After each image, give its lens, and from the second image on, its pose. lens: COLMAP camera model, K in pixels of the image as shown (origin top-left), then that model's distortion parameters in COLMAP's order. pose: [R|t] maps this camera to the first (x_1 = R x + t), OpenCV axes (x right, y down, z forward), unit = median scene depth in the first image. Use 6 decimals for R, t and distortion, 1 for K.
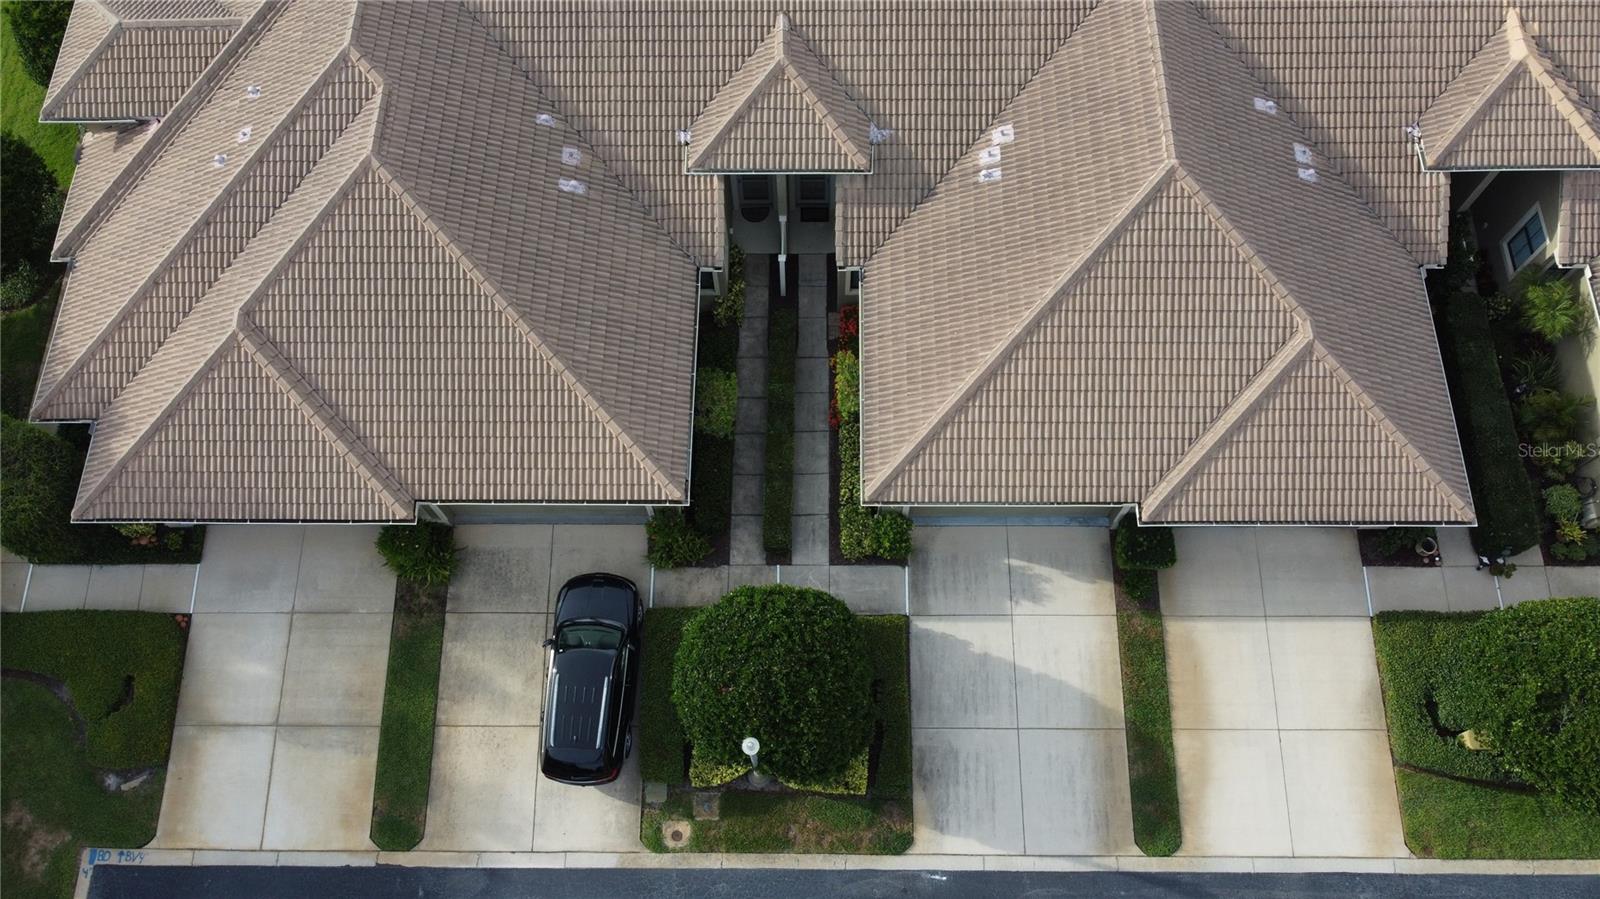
lens RADIAL K [[1241.1, 0, 802.4], [0, 1241.1, 416.9], [0, 0, 1]] dist [0.002589, -0.000794]
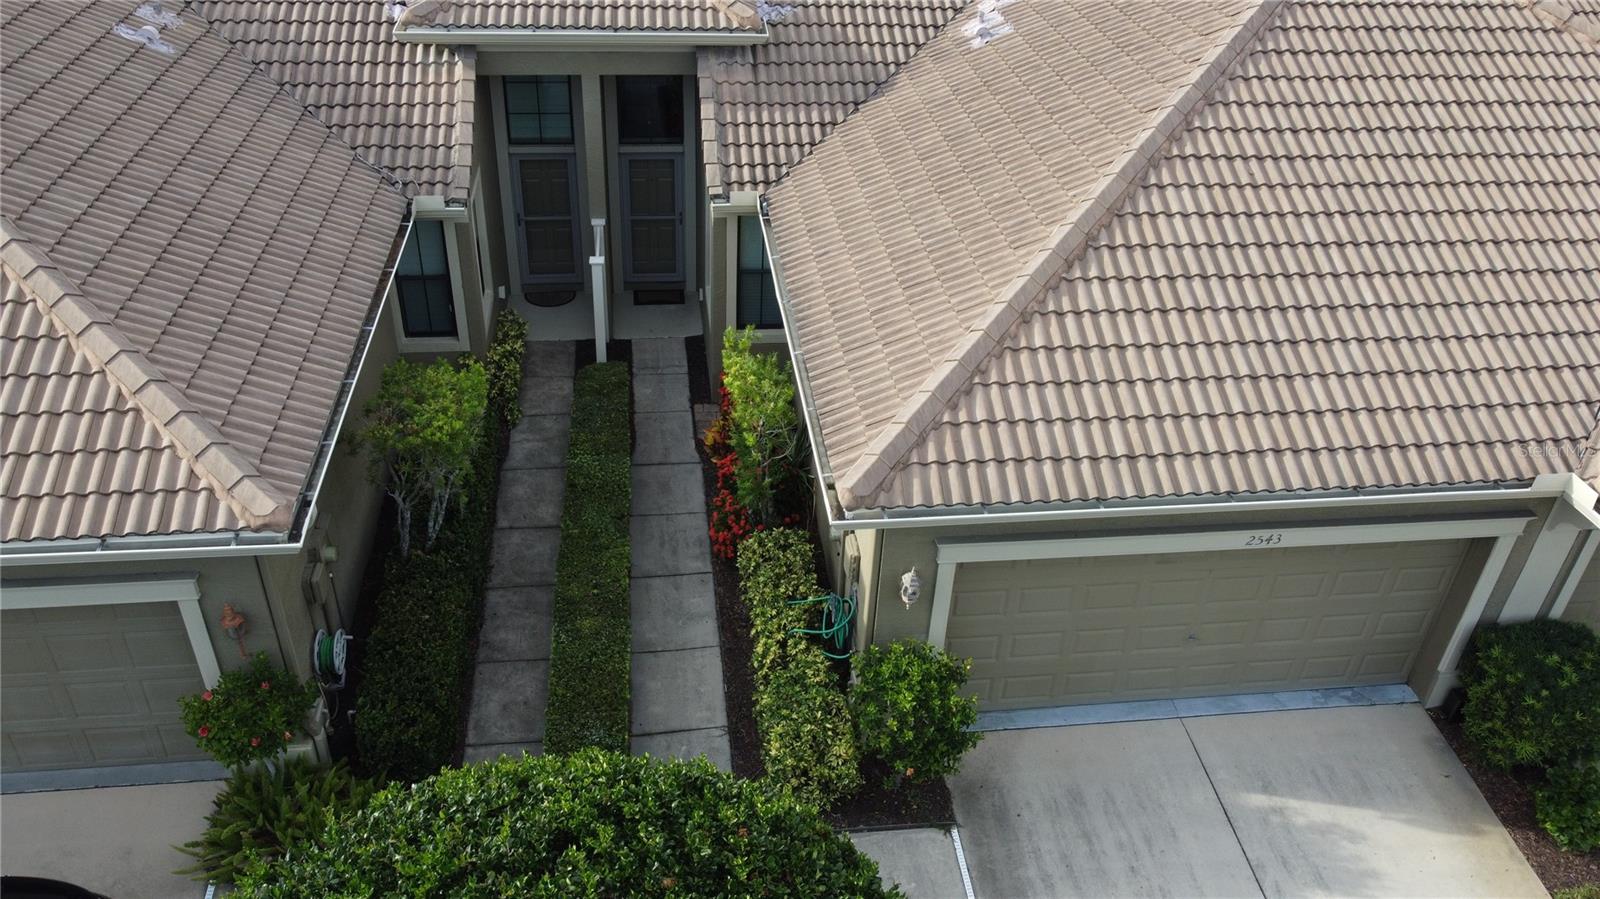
lens RADIAL K [[1202.2, 0, 789.5], [0, 1202.2, 448.2], [0, 0, 1]] dist [-0.000785, -0.004855]
pose [[0.990816, -0.029464, 0.131968, -0.006235], [0.095654, 0.842552, -0.530053, 0.220319], [-0.095572, 0.537808, 0.837633, 0.693342]]
